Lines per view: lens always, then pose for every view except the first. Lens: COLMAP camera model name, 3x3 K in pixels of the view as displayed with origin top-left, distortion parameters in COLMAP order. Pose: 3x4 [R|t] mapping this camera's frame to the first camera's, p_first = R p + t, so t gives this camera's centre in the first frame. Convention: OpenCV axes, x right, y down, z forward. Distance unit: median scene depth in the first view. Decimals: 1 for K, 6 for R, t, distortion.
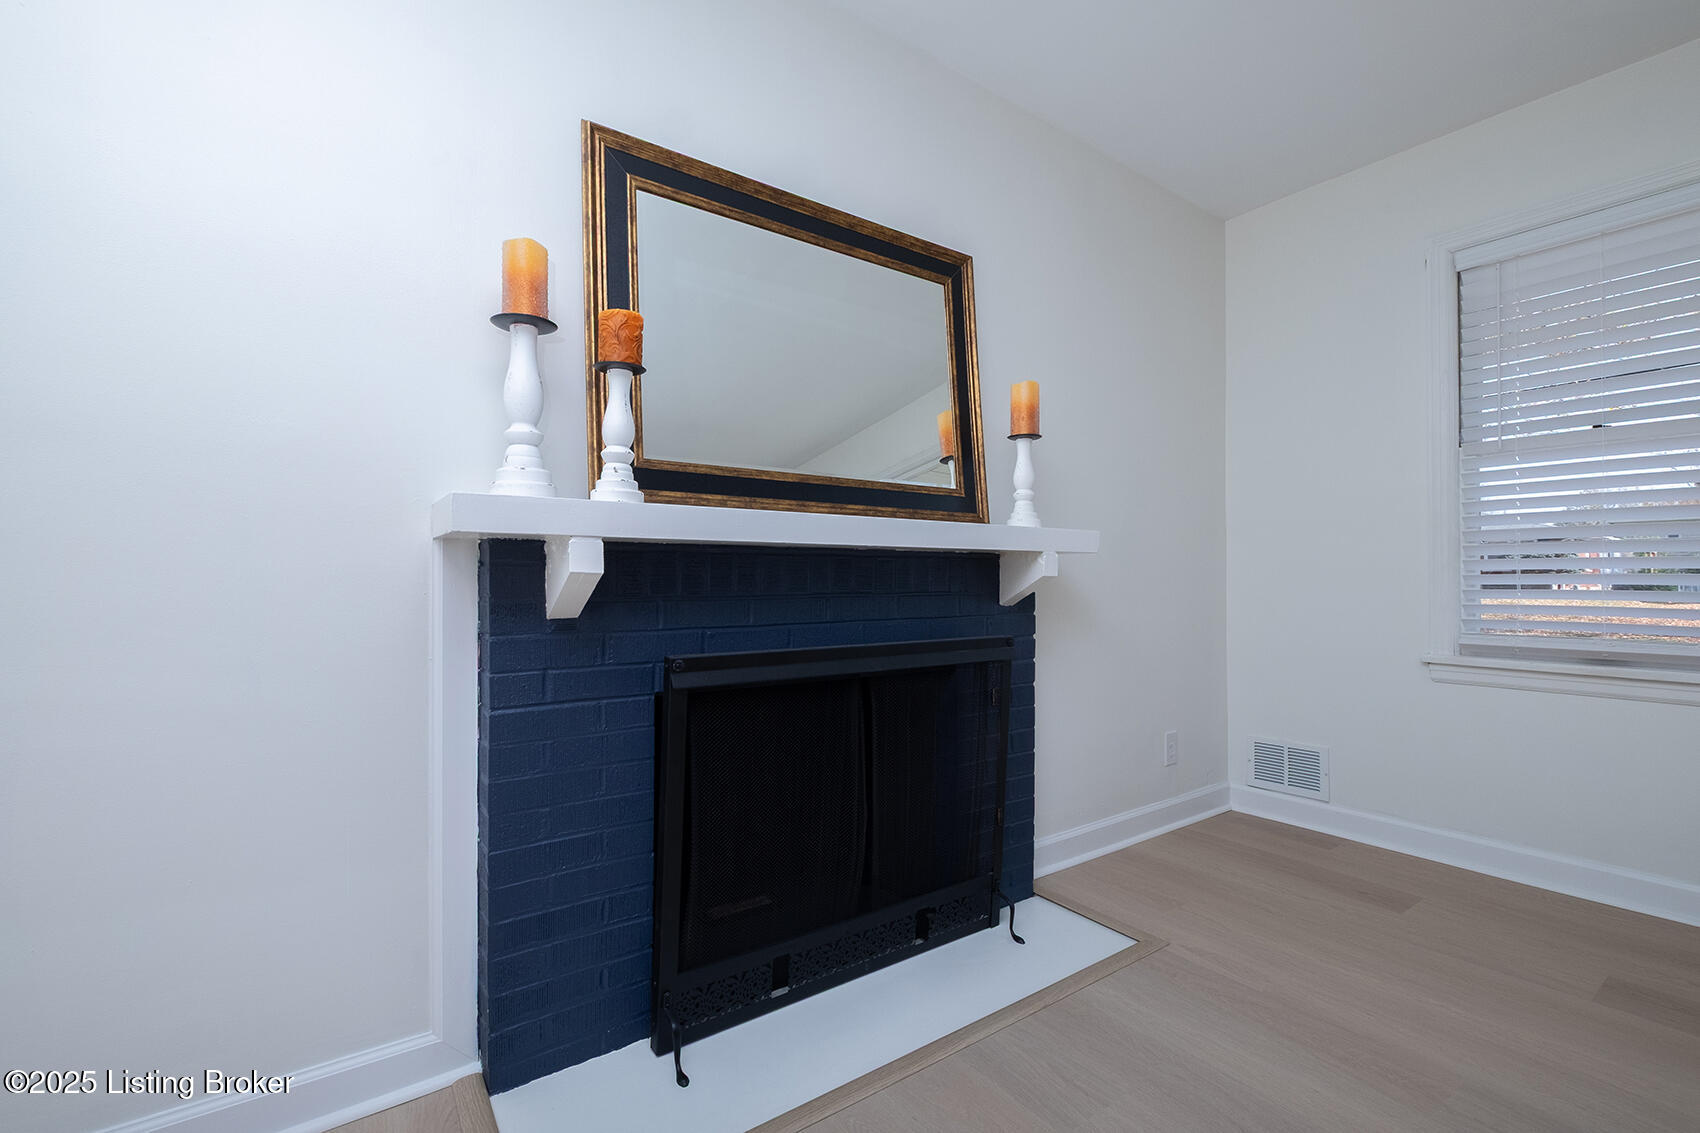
lens RADIAL K [[726.6, 0, 850.0], [0, 726.6, 566.5], [0, 0, 1]] dist [0.000648, 0.000113]
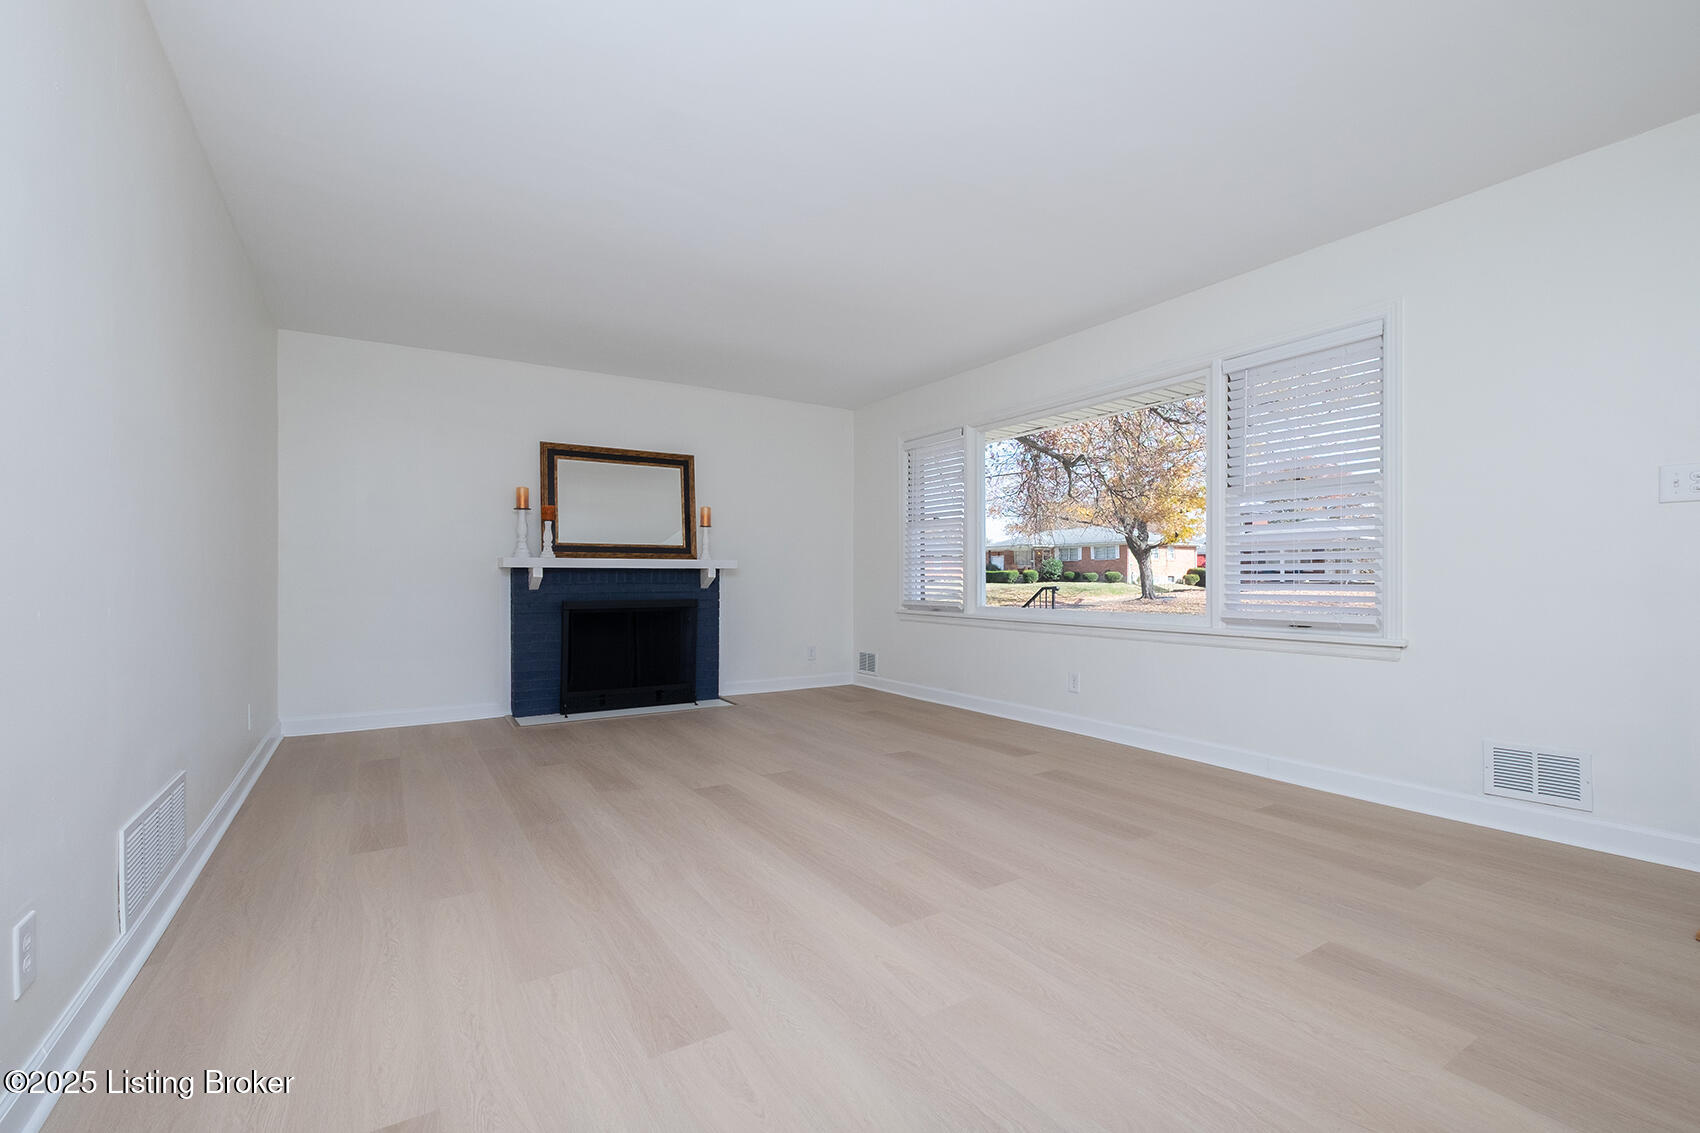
lens RADIAL K [[746.8, 0, 850.0], [0, 746.8, 566.5], [0, 0, 1]] dist [-0.000354, -0.000357]
pose [[0.998532, -0.002379, -0.054104, 0.969371], [0.002670, 0.999982, 0.005310, -0.041871], [0.054090, -0.005447, 0.998521, -1.844208]]
